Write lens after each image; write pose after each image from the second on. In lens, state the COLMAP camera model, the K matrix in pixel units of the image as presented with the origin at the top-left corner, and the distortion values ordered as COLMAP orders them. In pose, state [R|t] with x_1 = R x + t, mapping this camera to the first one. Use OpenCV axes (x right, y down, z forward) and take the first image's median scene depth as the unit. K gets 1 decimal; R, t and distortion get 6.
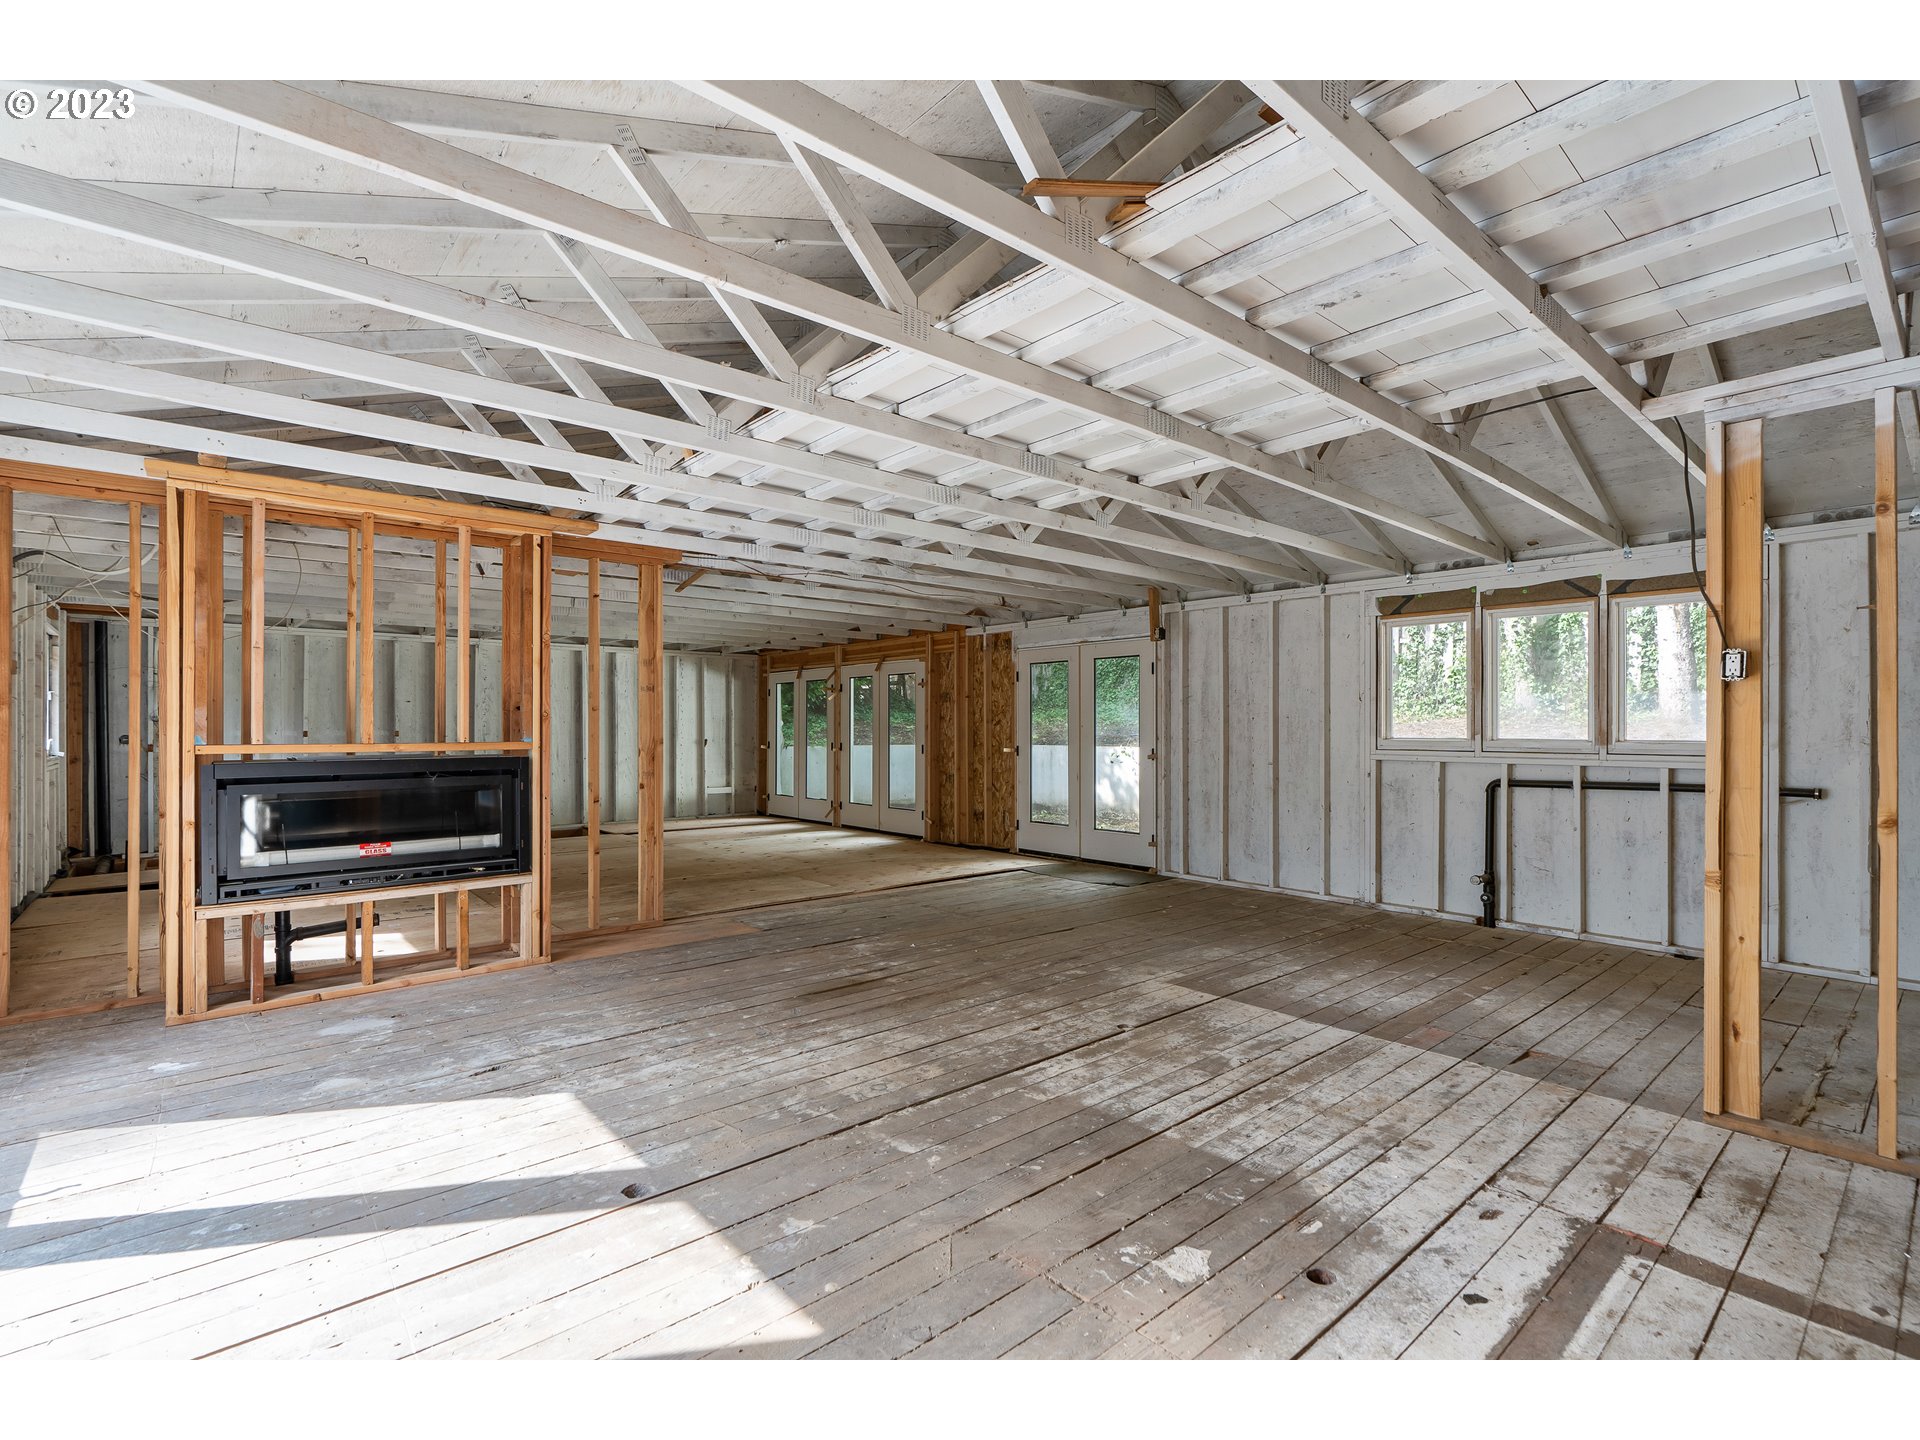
lens RADIAL K [[881.9, 0, 964.0], [0, 881.9, 723.3], [0, 0, 1]] dist [-0.001832, 0.001593]
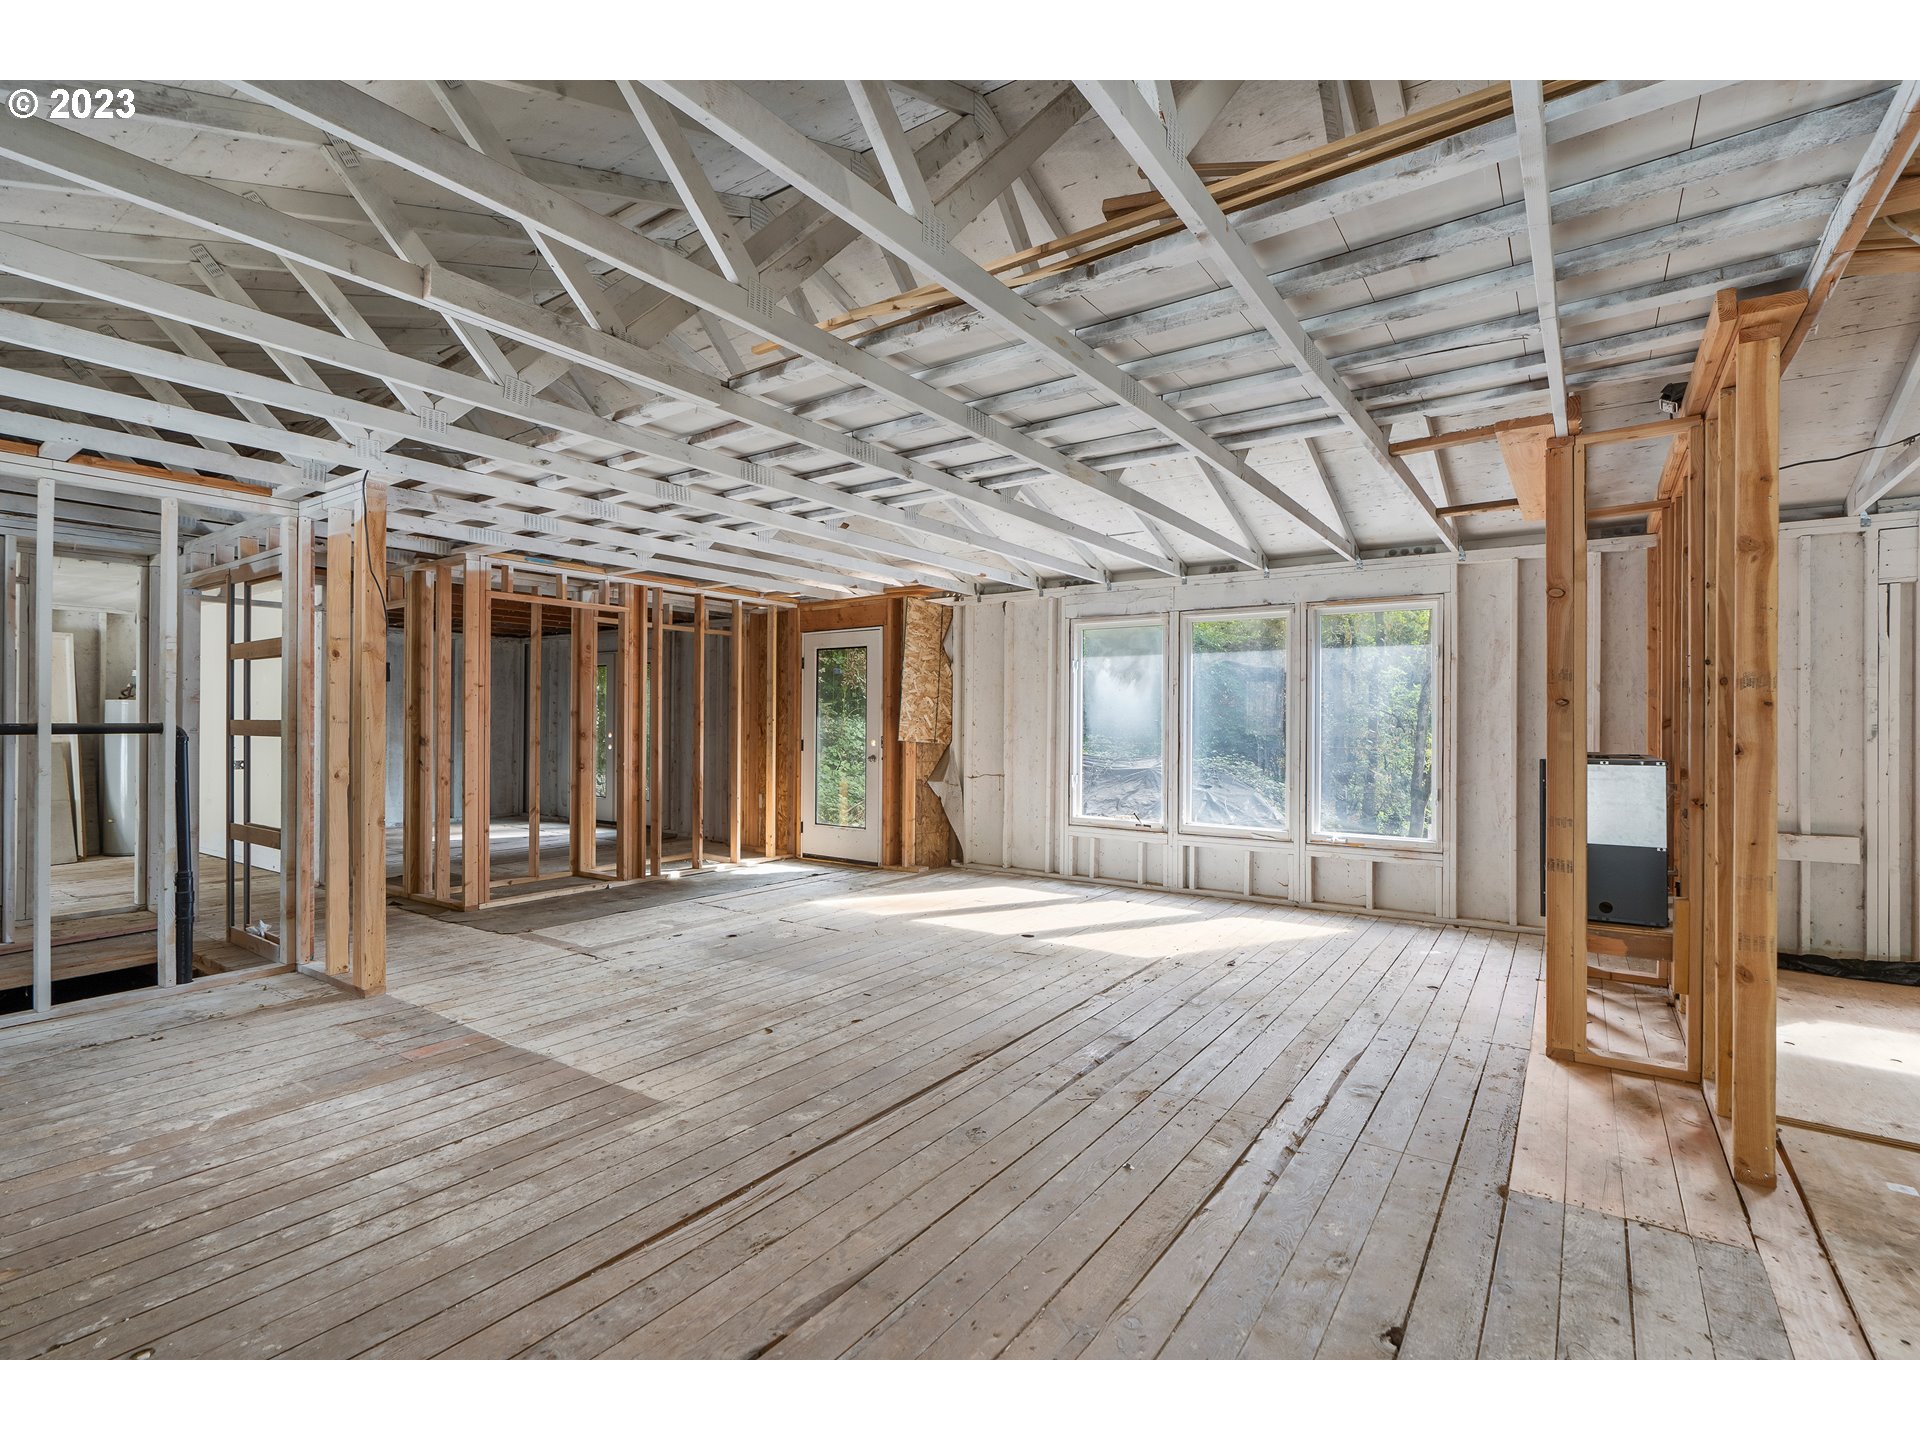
lens RADIAL K [[881.9, 0, 956.6], [0, 881.9, 721.5], [0, 0, 1]] dist [-0.001832, 0.001593]
pose [[-0.971073, -0.006019, -0.238708, 0.219583], [-0.005129, 0.999977, -0.004349, 0.006639], [0.238729, -0.002999, -0.971082, 2.074952]]
